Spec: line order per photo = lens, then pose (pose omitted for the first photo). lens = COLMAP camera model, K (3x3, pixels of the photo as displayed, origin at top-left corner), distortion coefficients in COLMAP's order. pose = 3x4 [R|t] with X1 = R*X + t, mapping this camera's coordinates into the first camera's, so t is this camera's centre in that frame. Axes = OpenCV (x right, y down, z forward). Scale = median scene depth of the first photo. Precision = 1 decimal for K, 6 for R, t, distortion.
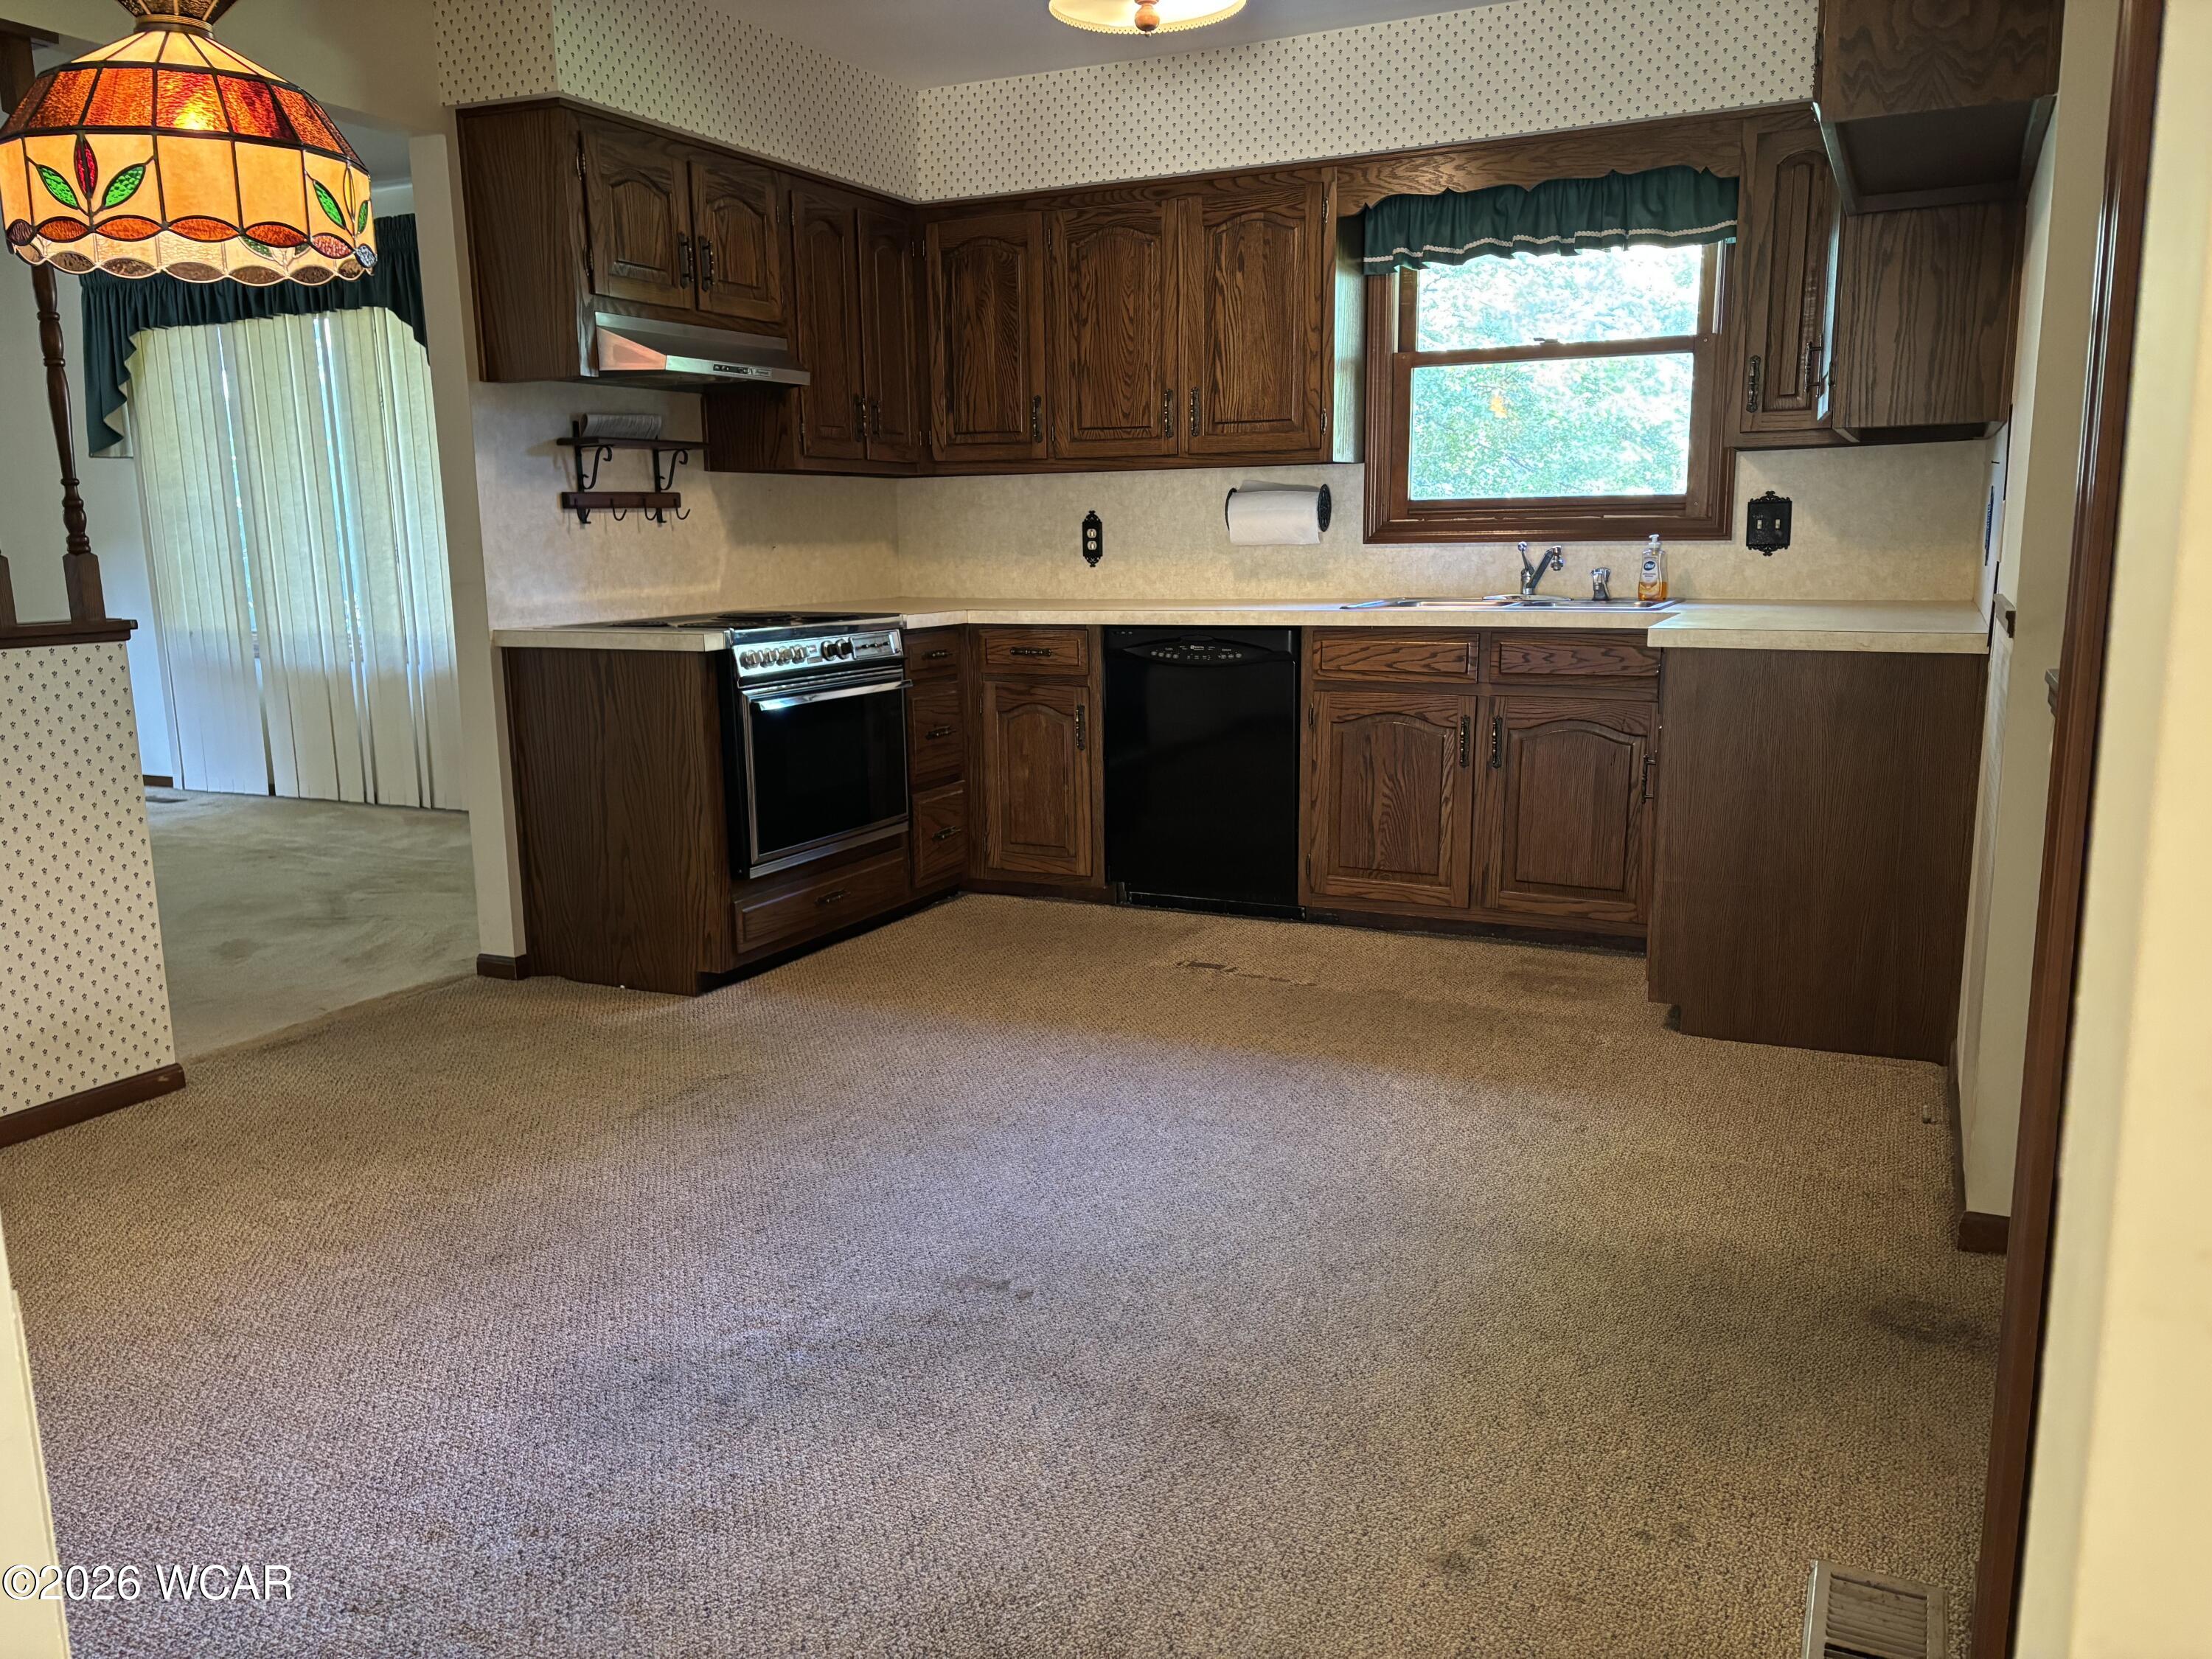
lens RADIAL K [[1665.5, 0, 1106.0], [0, 1665.5, 829.5], [0, 0, 1]] dist [0.005056, 0.002712]
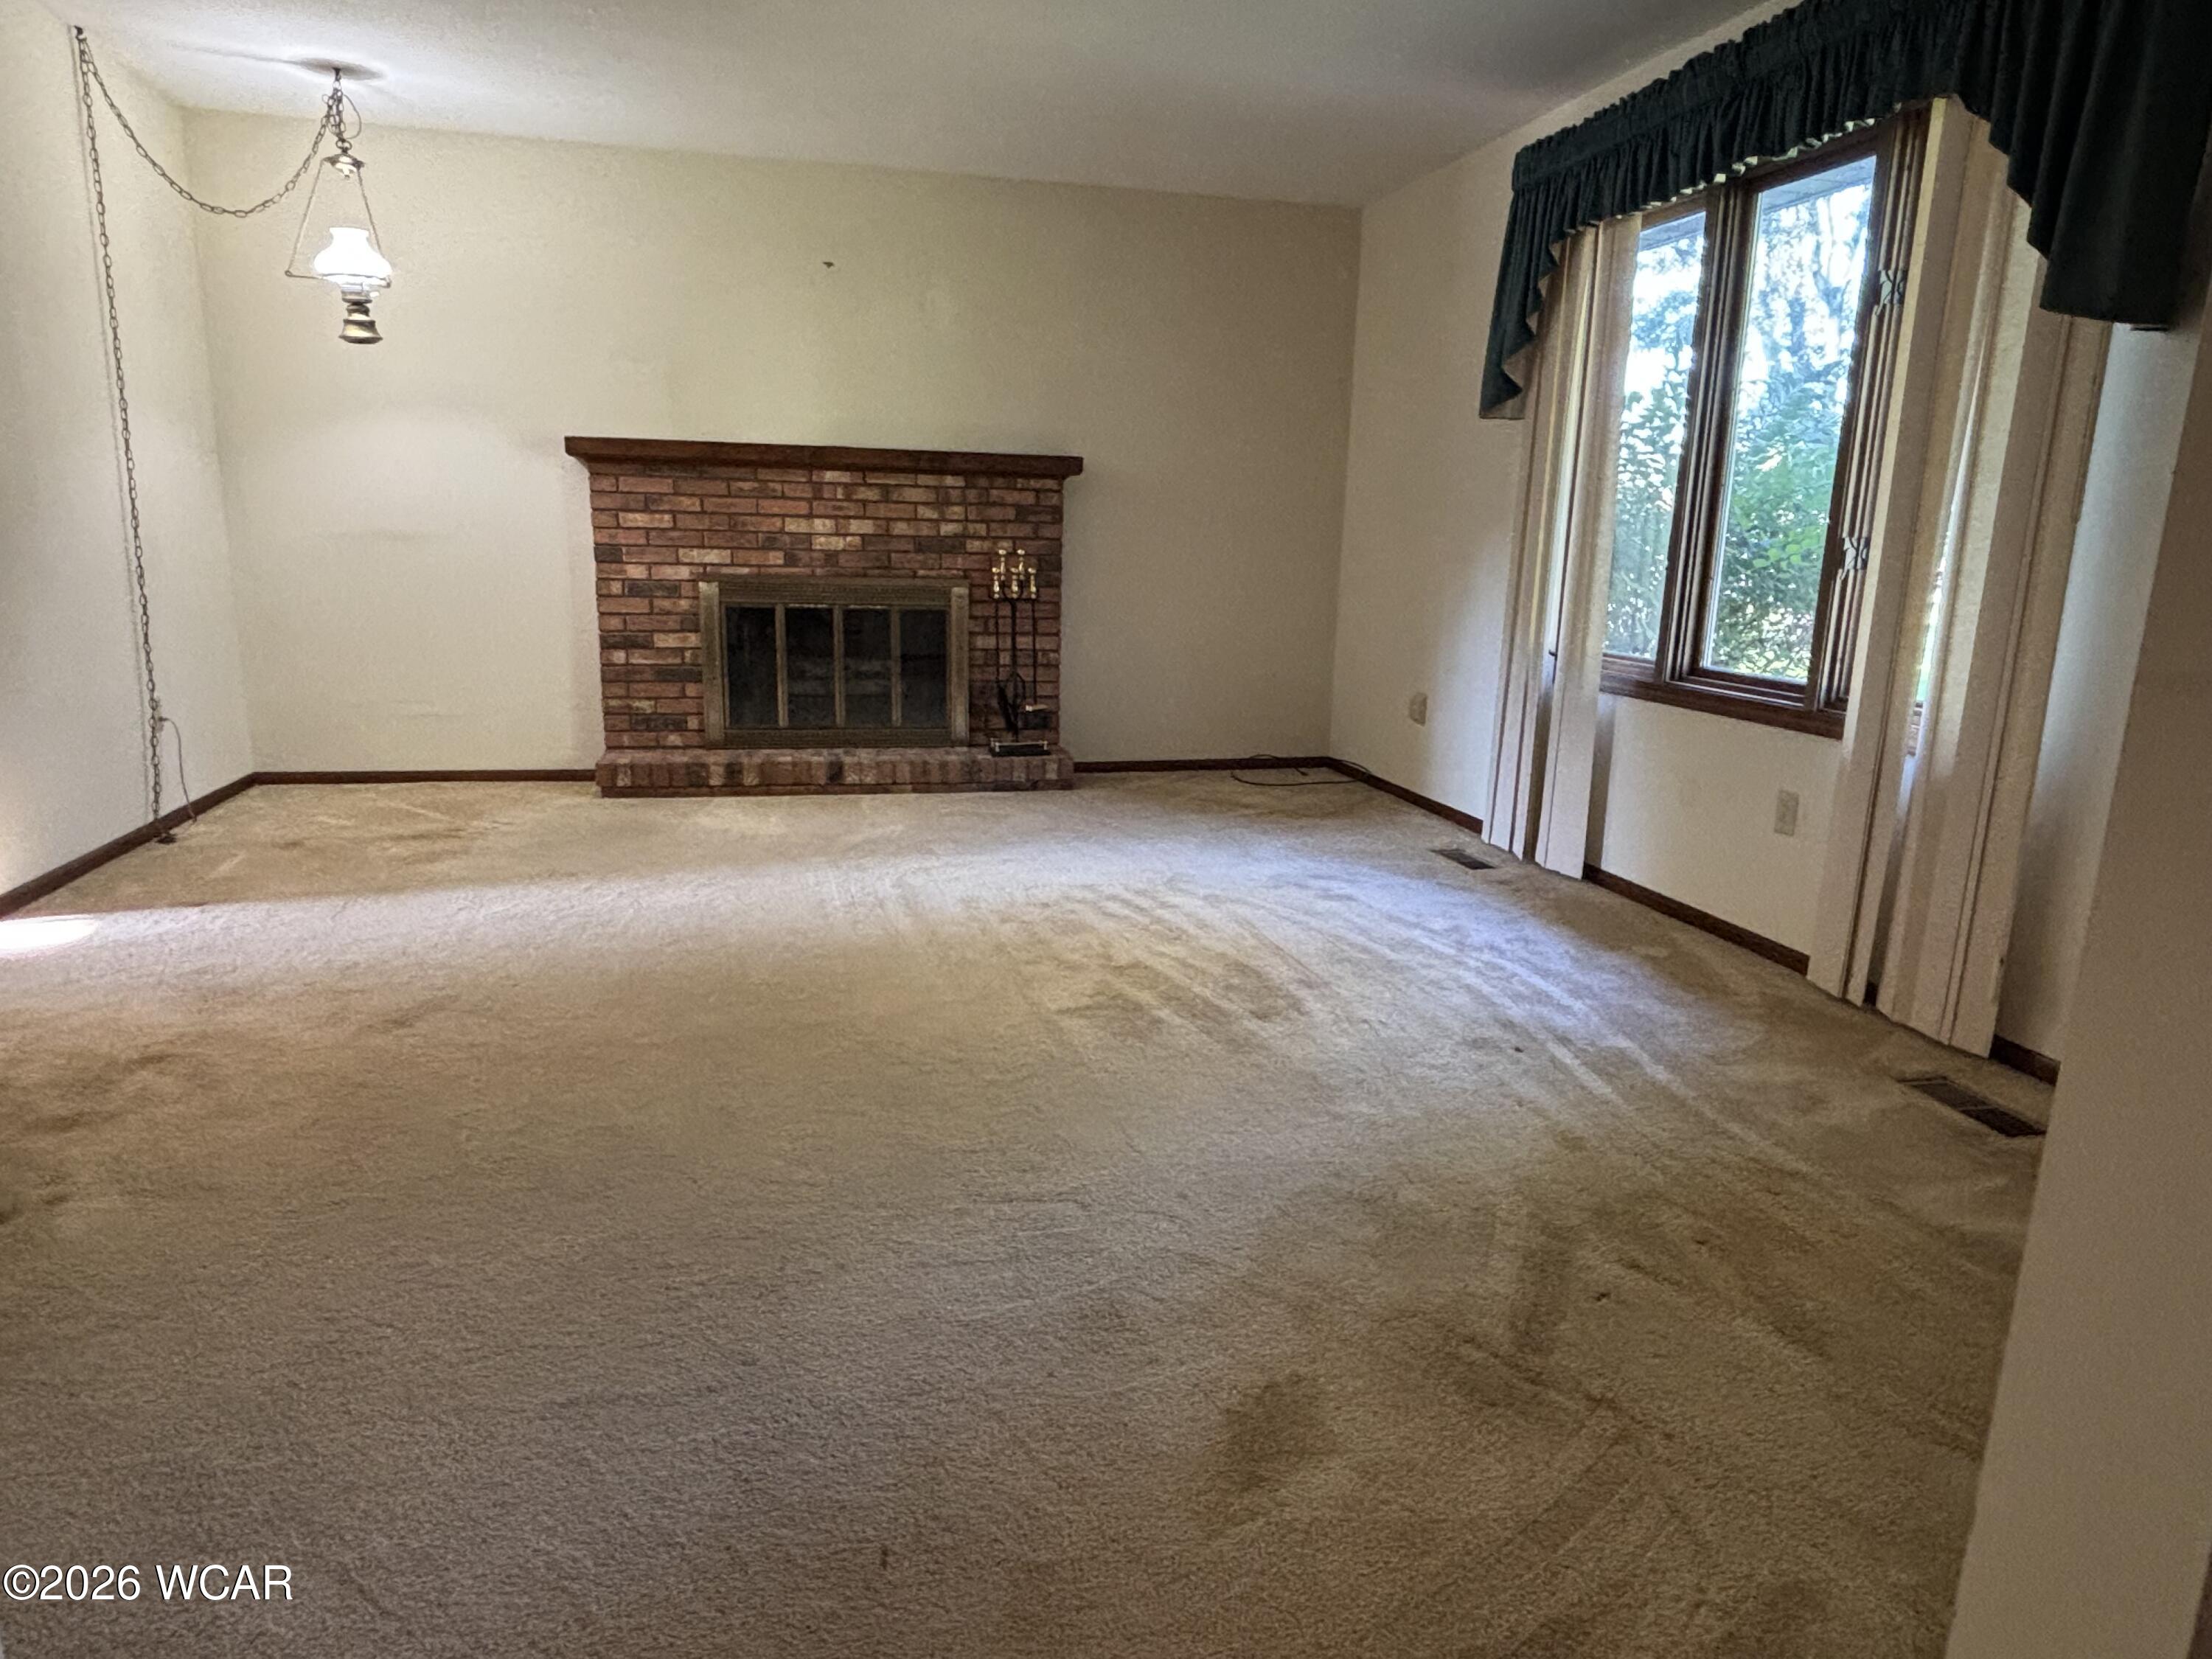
lens RADIAL K [[1346.1, 0, 1106.0], [0, 1346.1, 829.5], [0, 0, 1]] dist [0.000612, -0.000015]
pose [[0.635183, 0.202683, -0.745294, -0.202629], [-0.186158, 0.976681, 0.106954, -0.064871], [0.749592, 0.070807, 0.658102, 0.460292]]
